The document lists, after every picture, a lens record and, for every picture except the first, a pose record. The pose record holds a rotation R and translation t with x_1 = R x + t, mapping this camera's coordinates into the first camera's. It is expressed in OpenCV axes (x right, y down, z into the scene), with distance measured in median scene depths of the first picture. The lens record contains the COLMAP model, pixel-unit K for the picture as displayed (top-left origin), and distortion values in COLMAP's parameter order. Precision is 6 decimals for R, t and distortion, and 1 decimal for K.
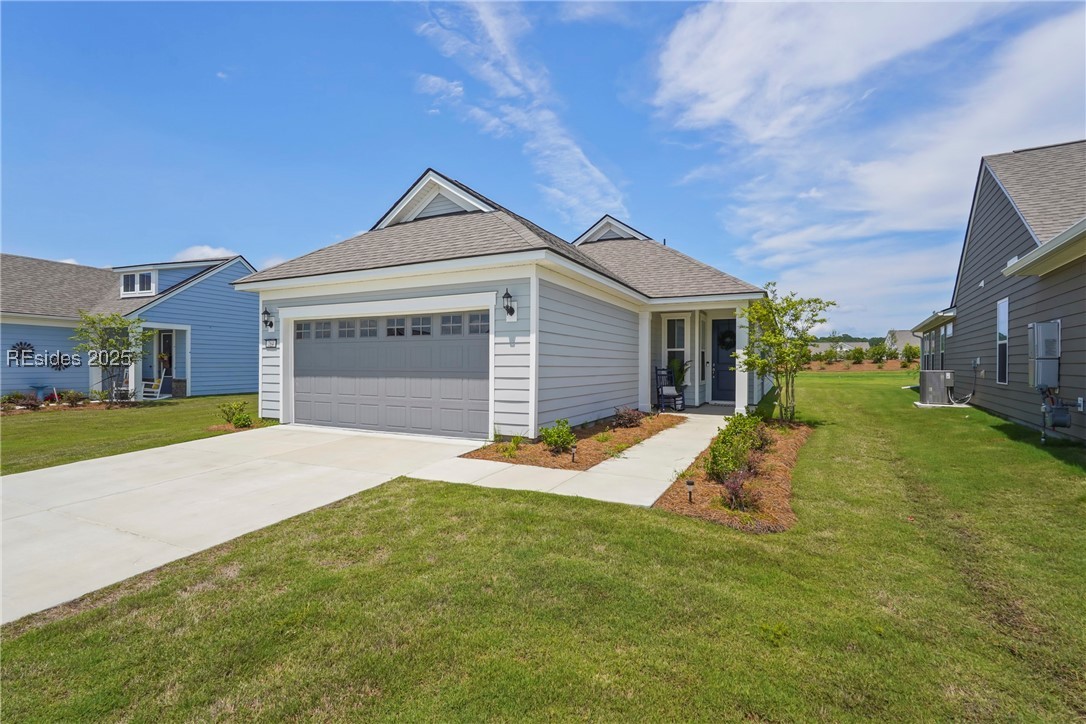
lens RADIAL K [[520.7, 0, 542.6], [0, 520.7, 361.0], [0, 0, 1]] dist [-0.014255, 0.000511]
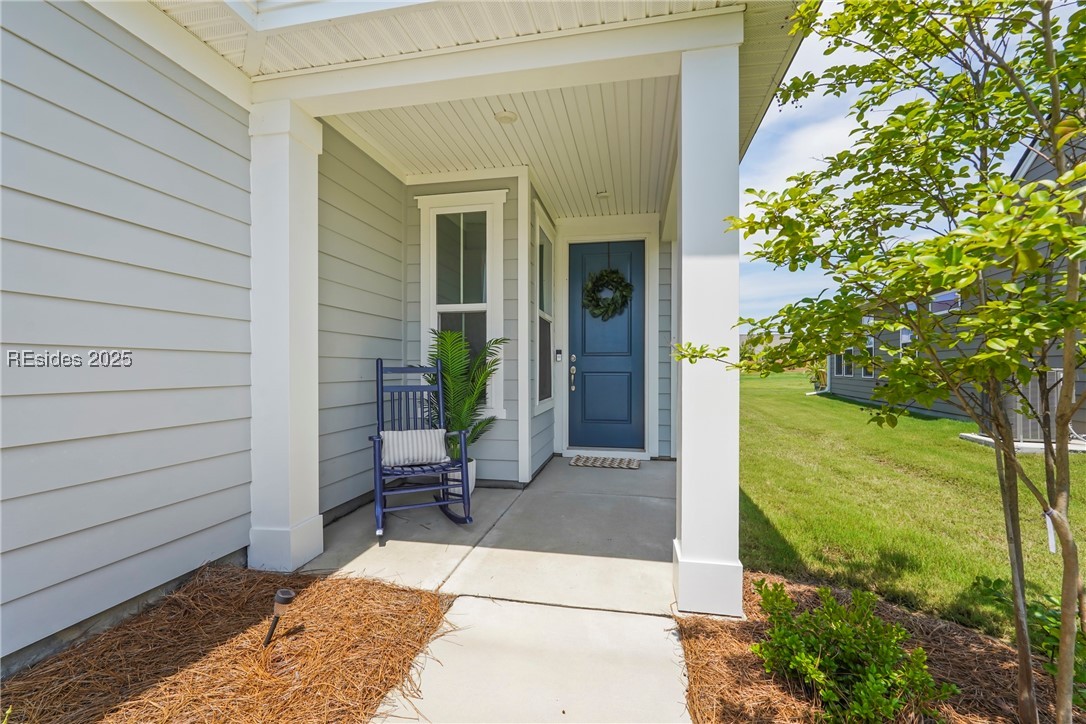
lens RADIAL K [[495.5, 0, 540.7], [0, 495.5, 366.7], [0, 0, 1]] dist [-0.012326, 0.000423]
pose [[0.967296, -0.003409, 0.253629, 0.197207], [0.003217, 0.999994, 0.001169, 0.013156], [-0.253631, -0.000315, 0.967301, 0.603378]]
